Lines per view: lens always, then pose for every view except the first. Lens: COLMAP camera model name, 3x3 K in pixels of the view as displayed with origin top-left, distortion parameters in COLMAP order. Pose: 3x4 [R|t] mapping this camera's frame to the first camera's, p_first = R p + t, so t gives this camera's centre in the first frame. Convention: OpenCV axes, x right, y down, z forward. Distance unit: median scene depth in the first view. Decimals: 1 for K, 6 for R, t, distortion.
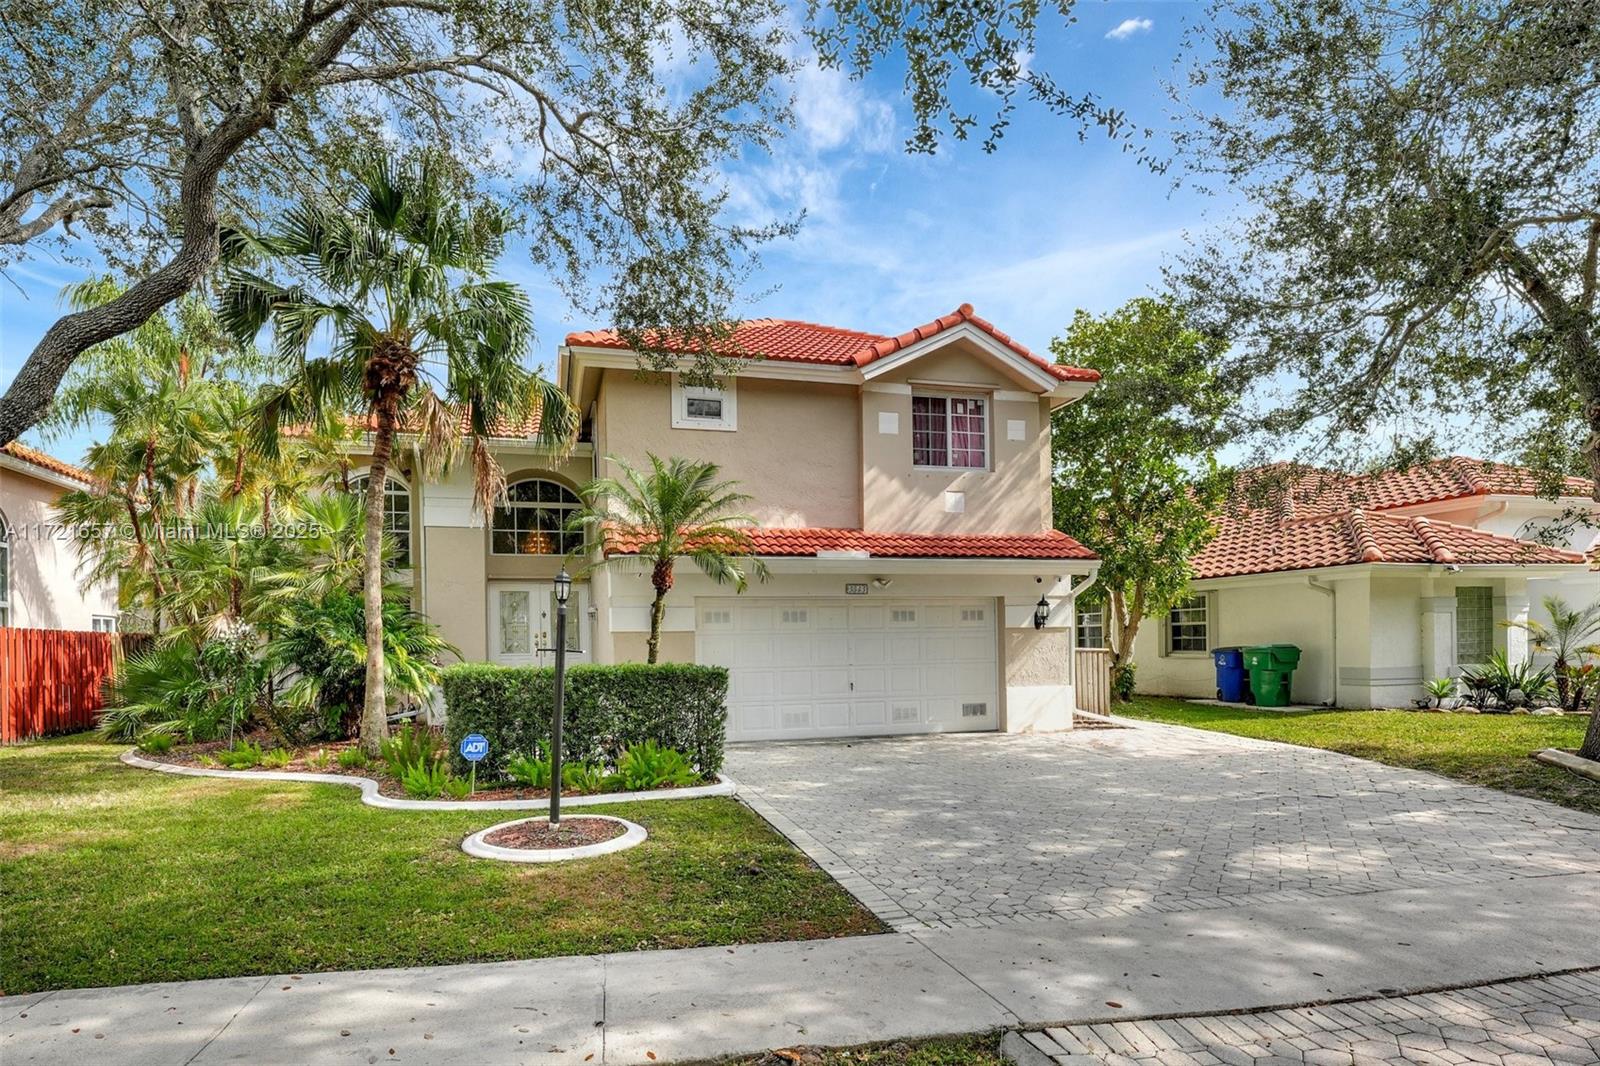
lens RADIAL K [[788.0, 0, 849.5], [0, 788.0, 629.5], [0, 0, 1]] dist [-0.008231, 0.001737]
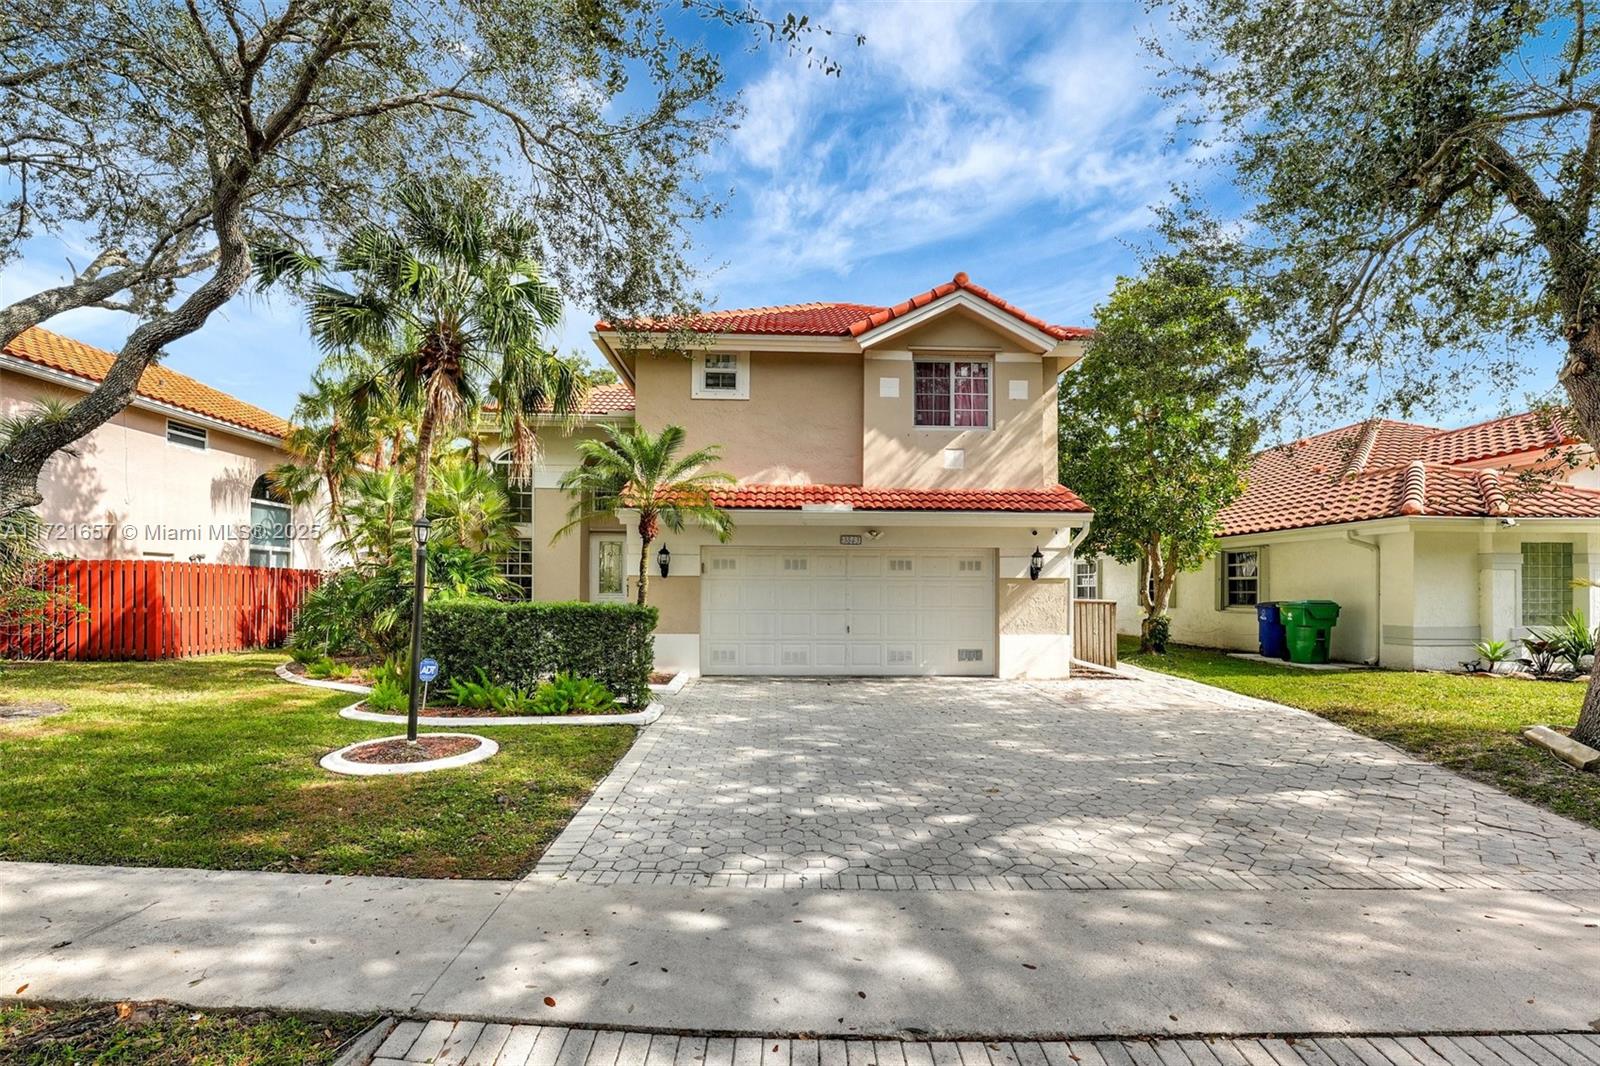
lens RADIAL K [[676.1, 0, 862.2], [0, 676.1, 571.2], [0, 0, 1]] dist [-0.019586, 0.000667]
pose [[0.978772, 0.014353, -0.204448, 0.220682], [-0.016704, 0.999813, -0.009778, 0.000616], [0.204270, 0.012986, 0.978829, 0.091981]]
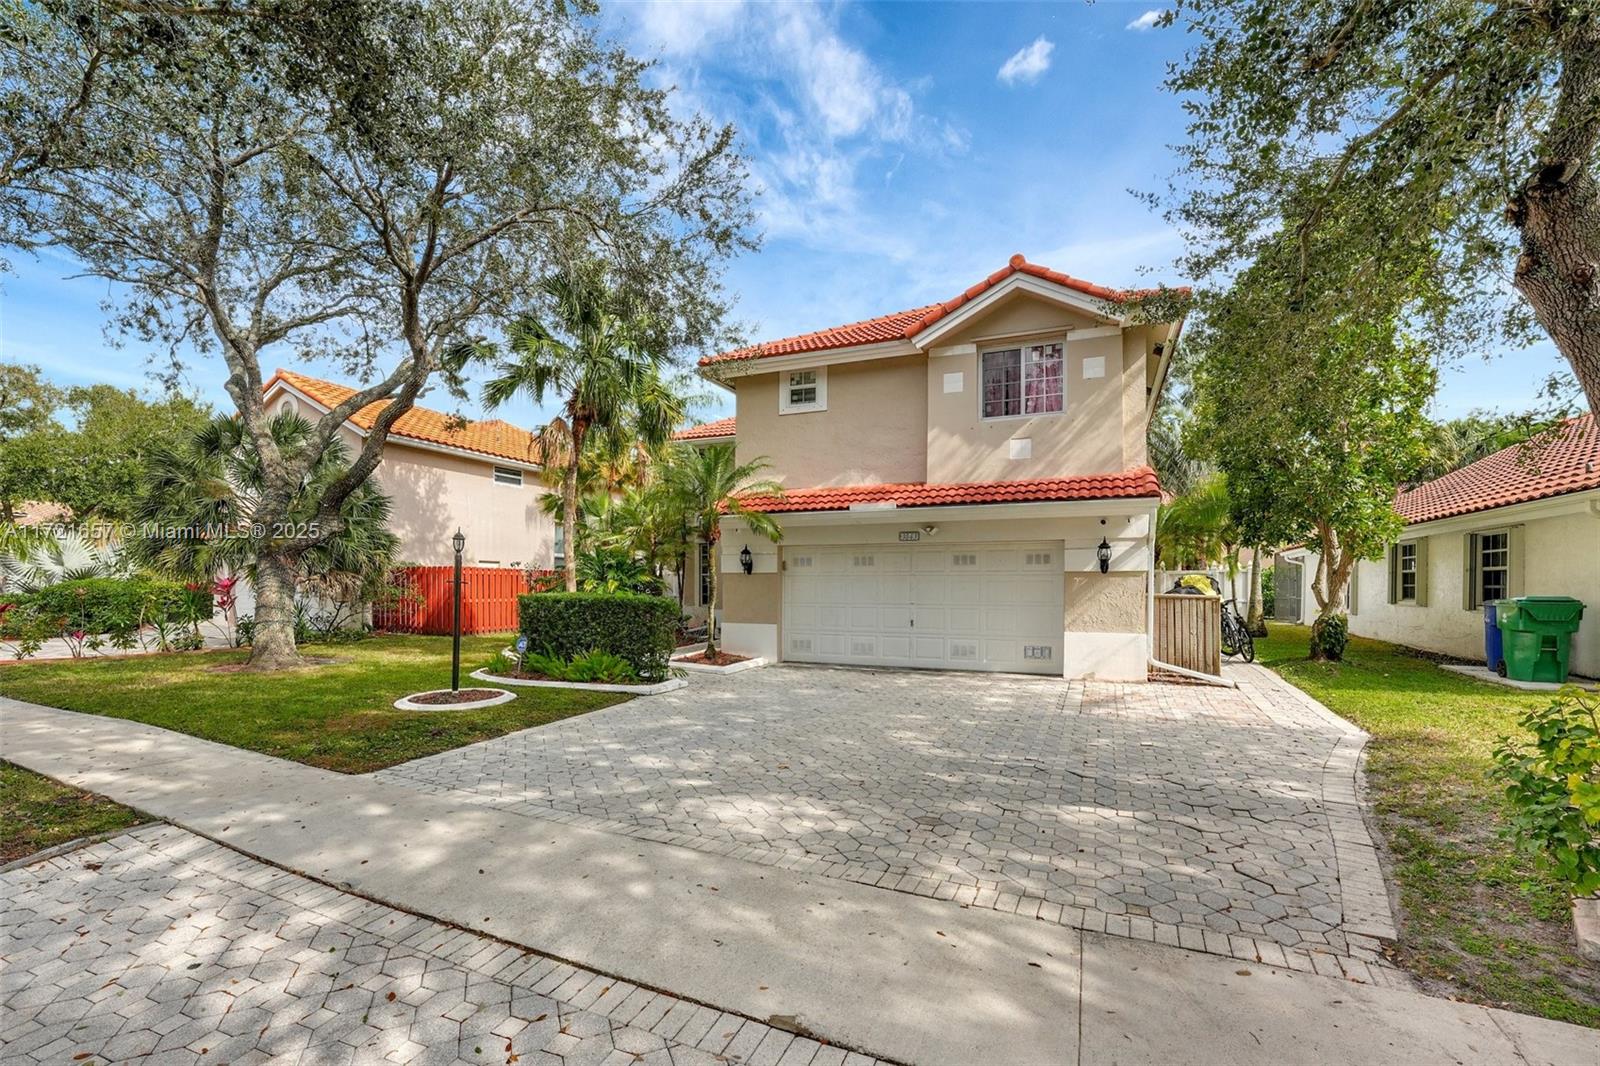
lens RADIAL K [[676.1, 0, 873.4], [0, 676.1, 576.5], [0, 0, 1]] dist [-0.019586, 0.000667]
pose [[0.810639, 0.008583, -0.585484, 0.543069], [-0.005400, 0.999960, 0.007183, -0.000852], [0.585522, -0.002661, 0.810652, 0.191788]]
